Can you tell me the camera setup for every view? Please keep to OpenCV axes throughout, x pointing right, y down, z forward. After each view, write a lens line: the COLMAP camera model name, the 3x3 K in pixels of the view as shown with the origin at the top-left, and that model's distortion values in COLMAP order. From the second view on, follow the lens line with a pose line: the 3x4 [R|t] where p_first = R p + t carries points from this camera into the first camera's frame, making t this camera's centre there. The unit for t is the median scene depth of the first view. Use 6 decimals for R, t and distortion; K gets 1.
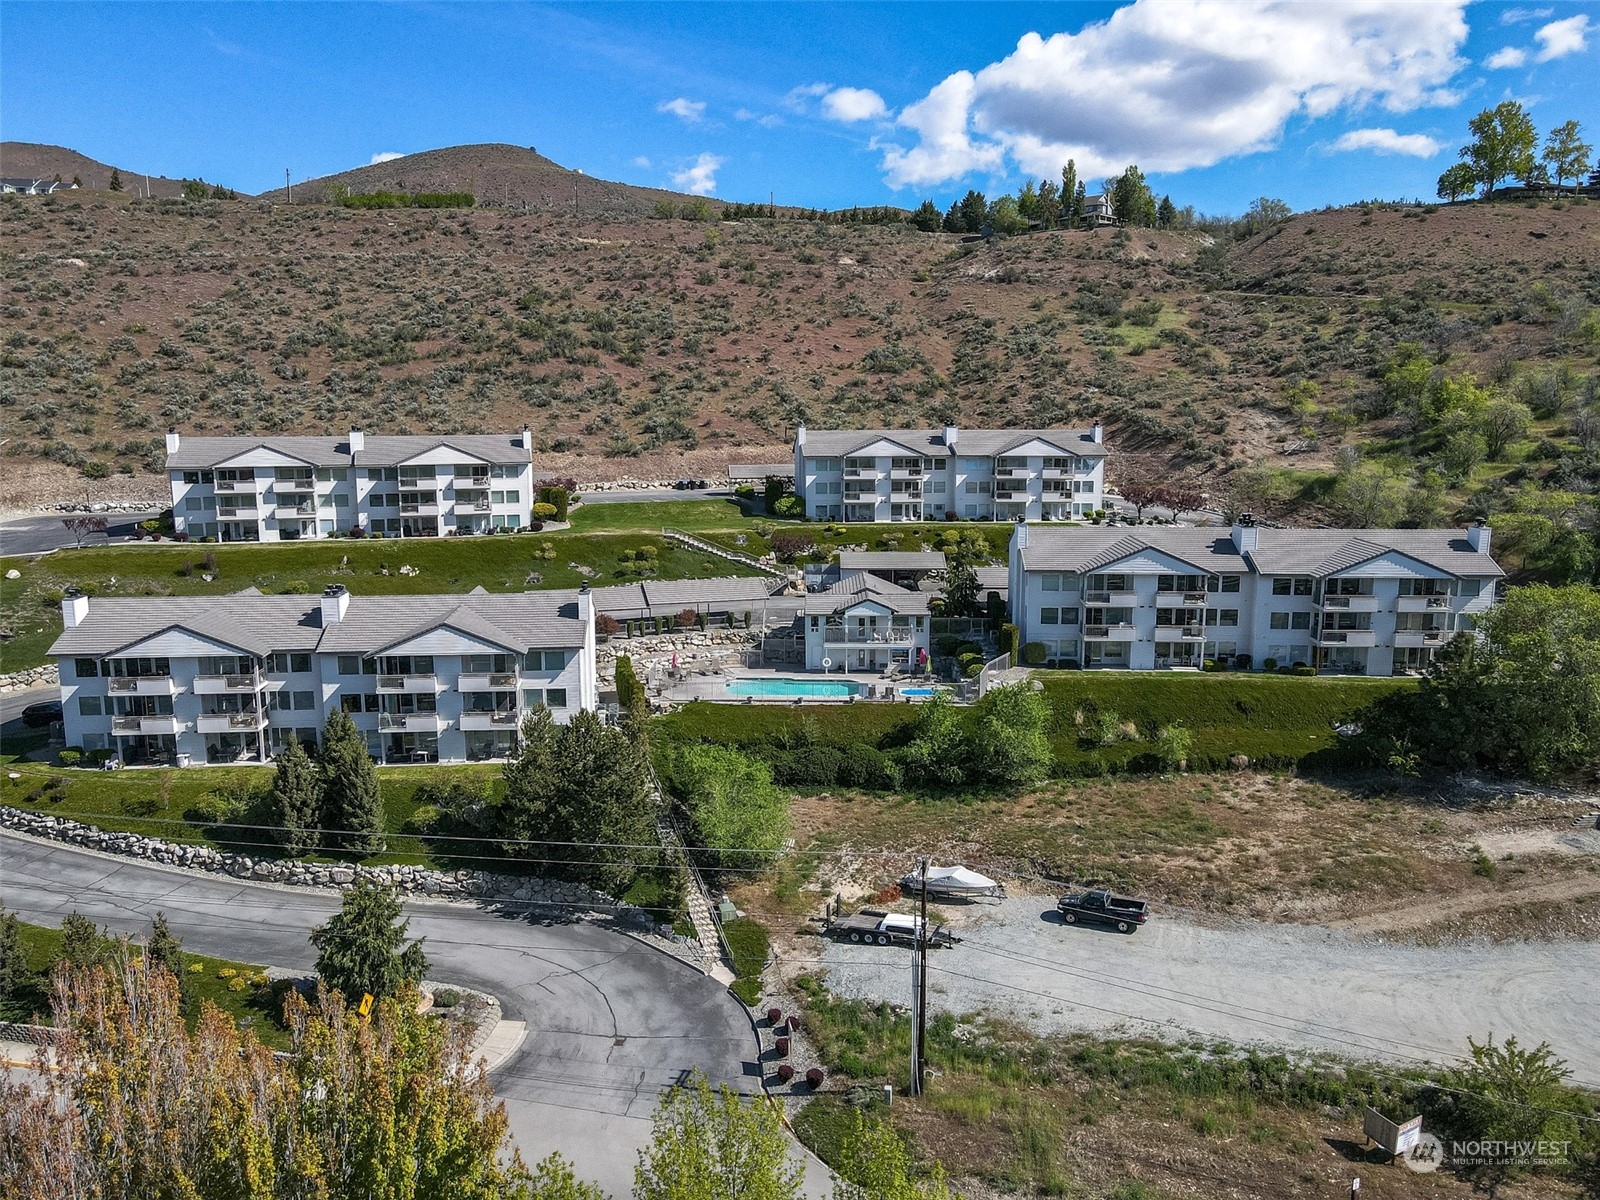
lens RADIAL K [[1120.3, 0, 800.0], [0, 1120.3, 600.0], [0, 0, 1]] dist [0.000026, -0.000018]
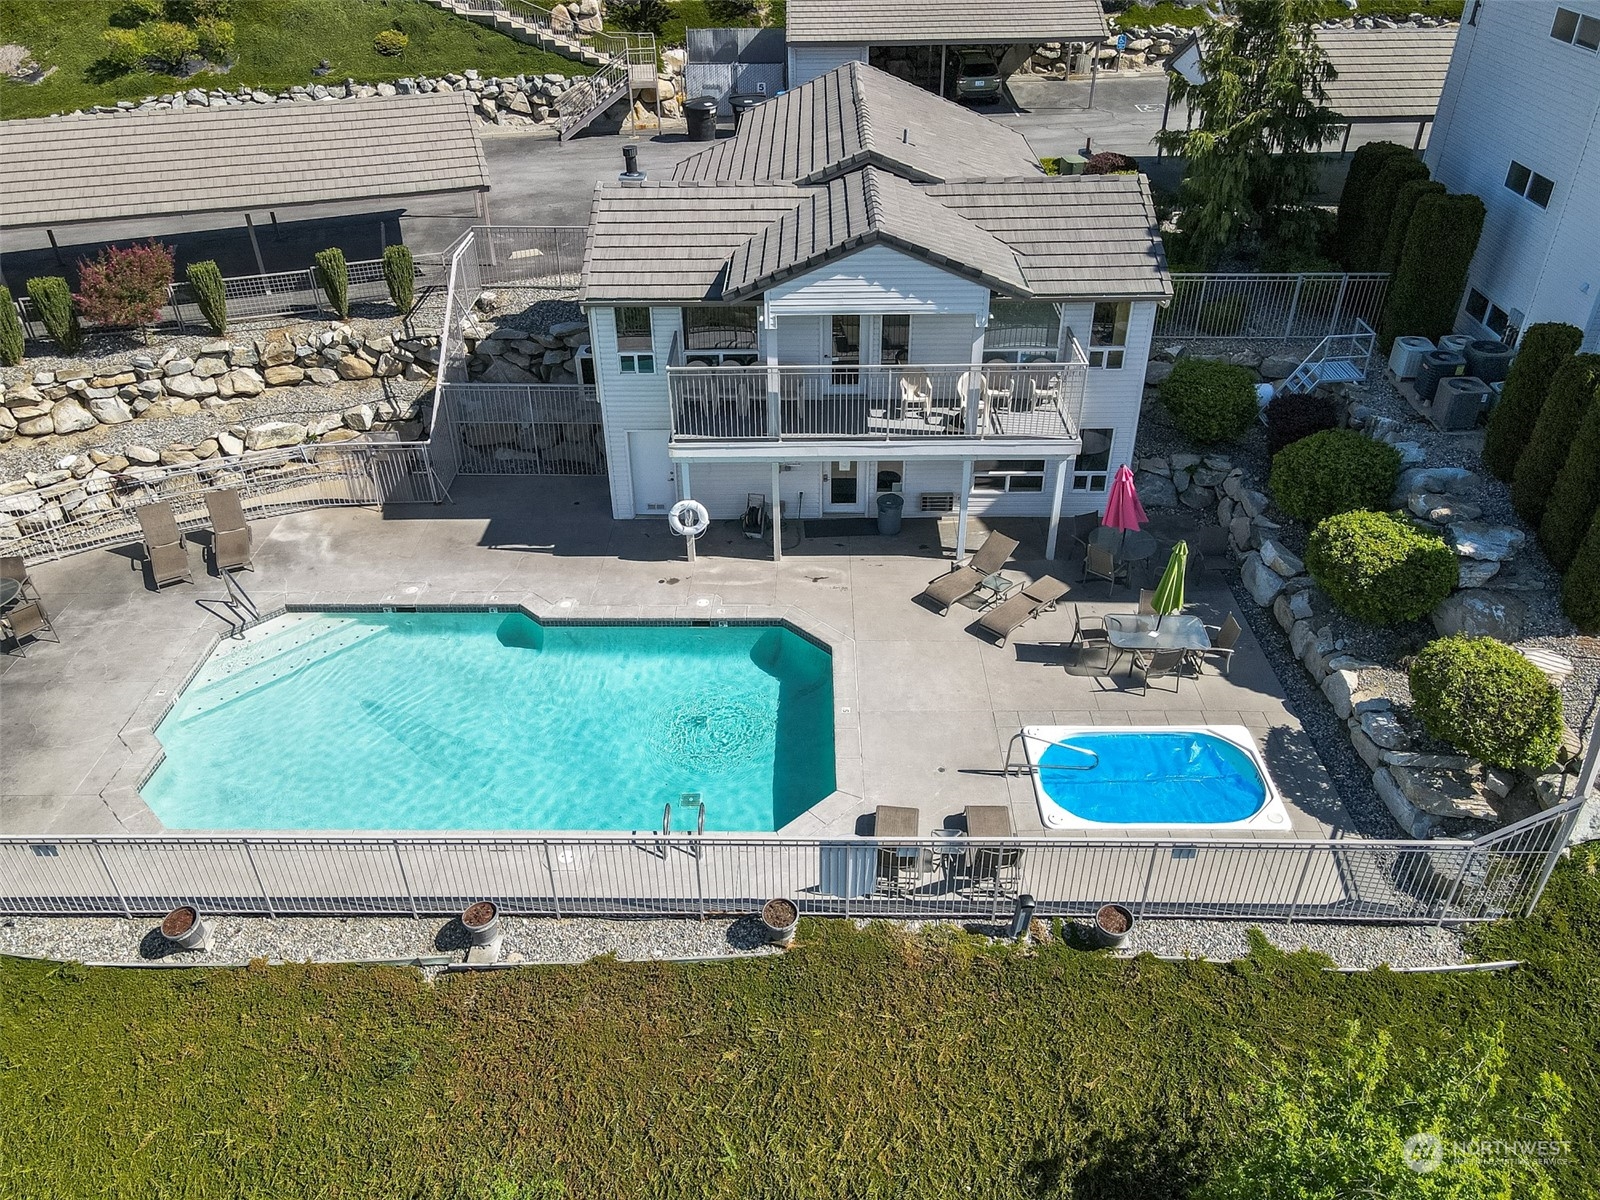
lens RADIAL K [[1137.7, 0, 777.2], [0, 1137.7, 600.5], [0, 0, 1]] dist [0.021415, 0.001160]
pose [[0.999889, -0.009710, -0.011300, 0.041793], [0.013568, 0.906812, 0.421318, -0.025039], [0.006156, -0.421424, 0.906843, 0.738027]]
